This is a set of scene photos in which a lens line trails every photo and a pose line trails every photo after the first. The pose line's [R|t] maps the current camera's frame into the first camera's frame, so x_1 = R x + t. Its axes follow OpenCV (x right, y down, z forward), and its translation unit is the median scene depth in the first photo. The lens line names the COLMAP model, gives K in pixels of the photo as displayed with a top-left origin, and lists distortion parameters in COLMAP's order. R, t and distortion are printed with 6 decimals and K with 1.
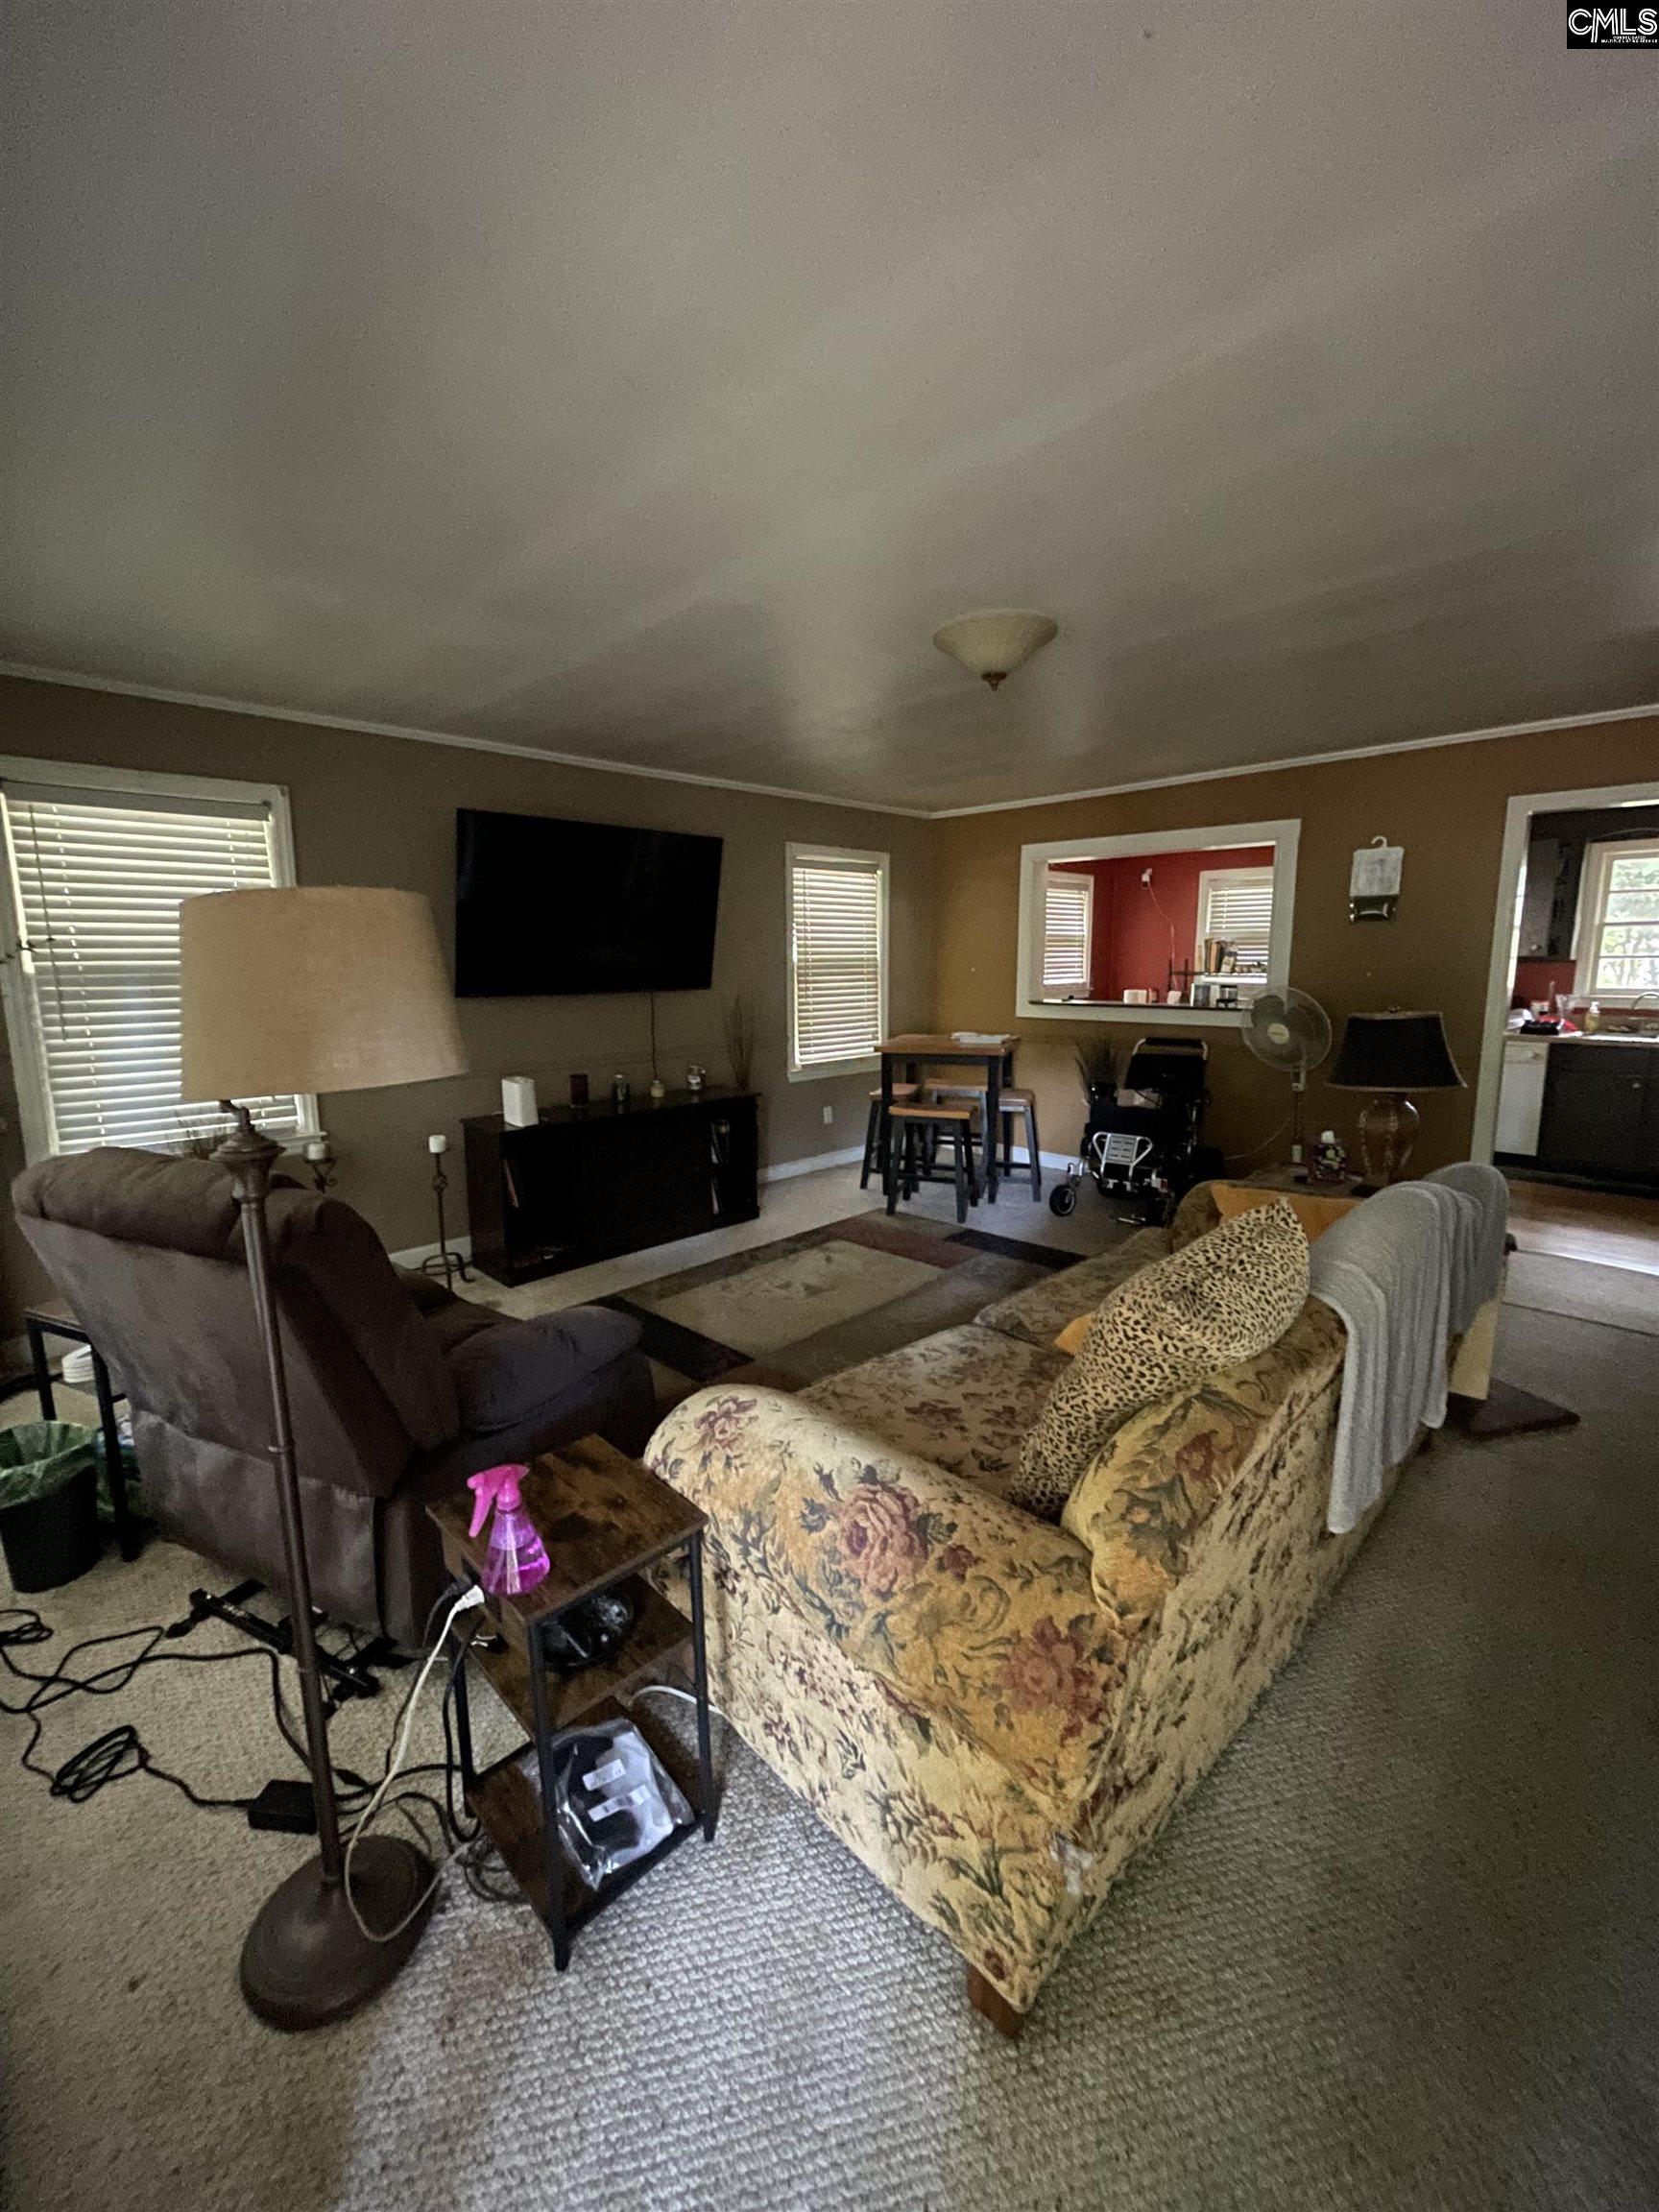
lens RADIAL K [[895.0, 0, 836.6], [0, 895.0, 1101.5], [0, 0, 1]] dist [-0.001069, -0.000098]
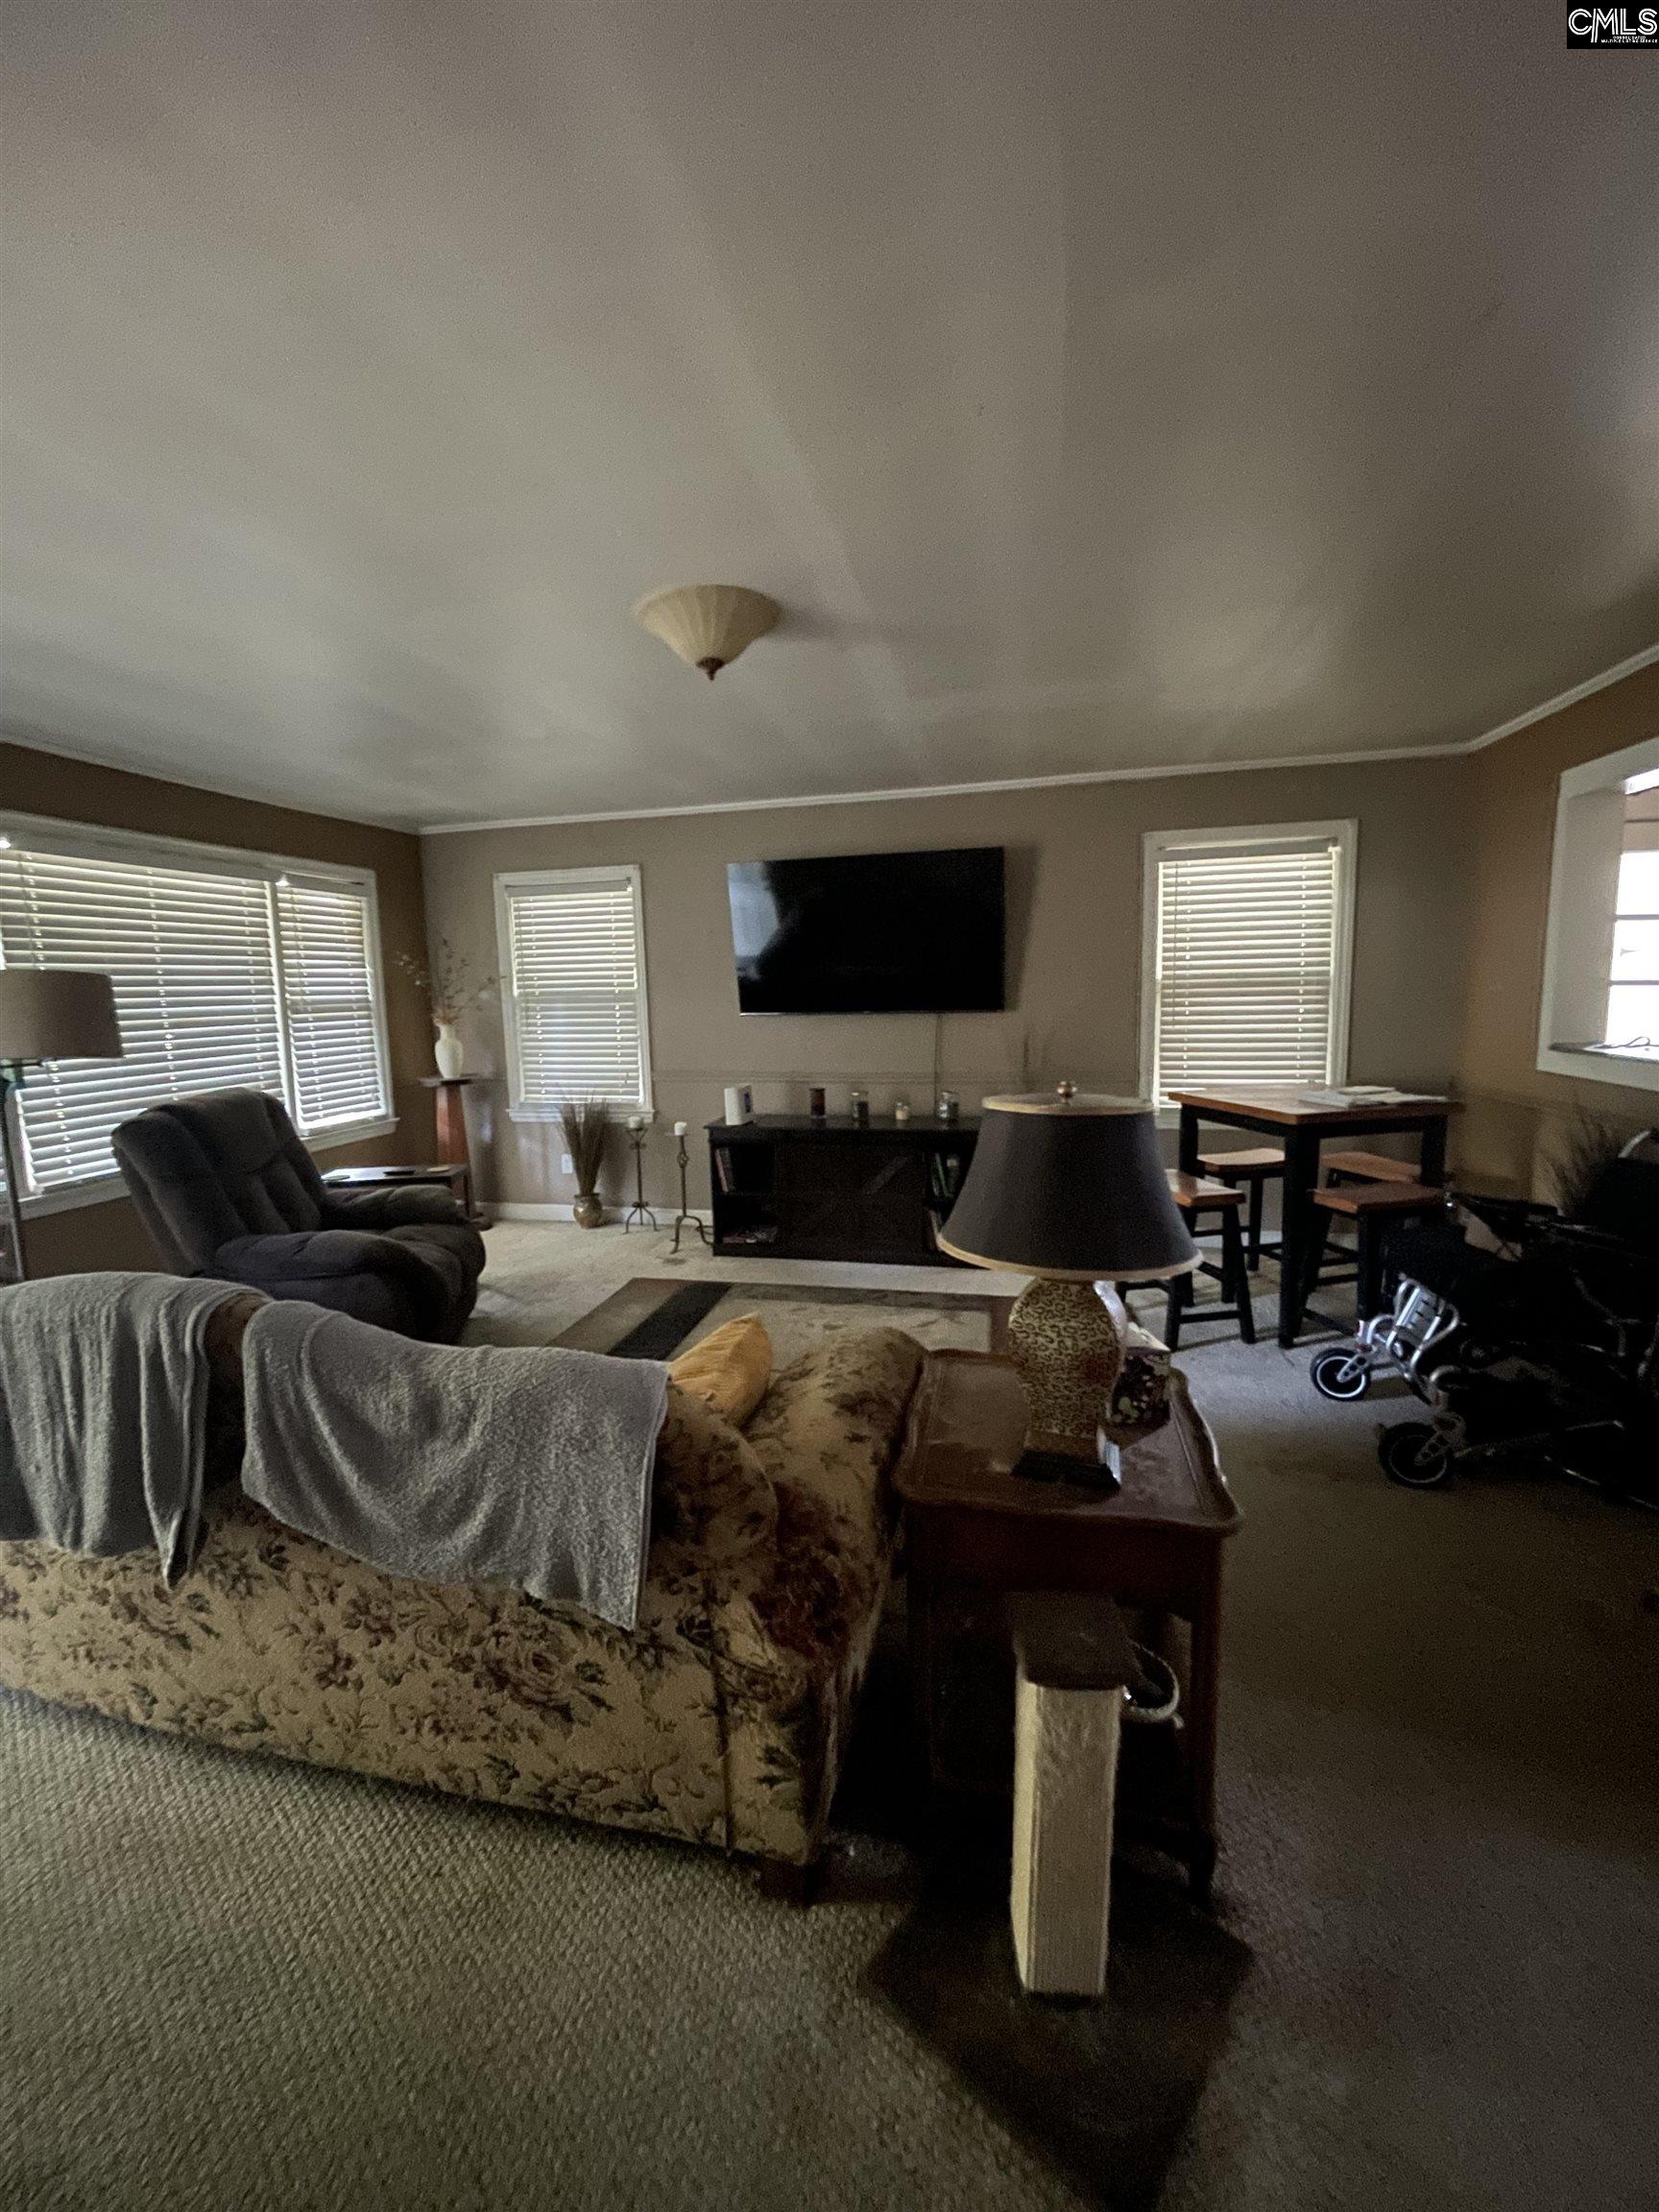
lens RADIAL K [[895.0, 0, 834.1], [0, 895.0, 1110.1], [0, 0, 1]] dist [-0.001069, -0.000098]
pose [[0.510121, 0.104888, -0.853683, 0.628978], [-0.118916, 0.991605, 0.050775, -0.058564], [0.851843, 0.075615, 0.518311, 0.436827]]
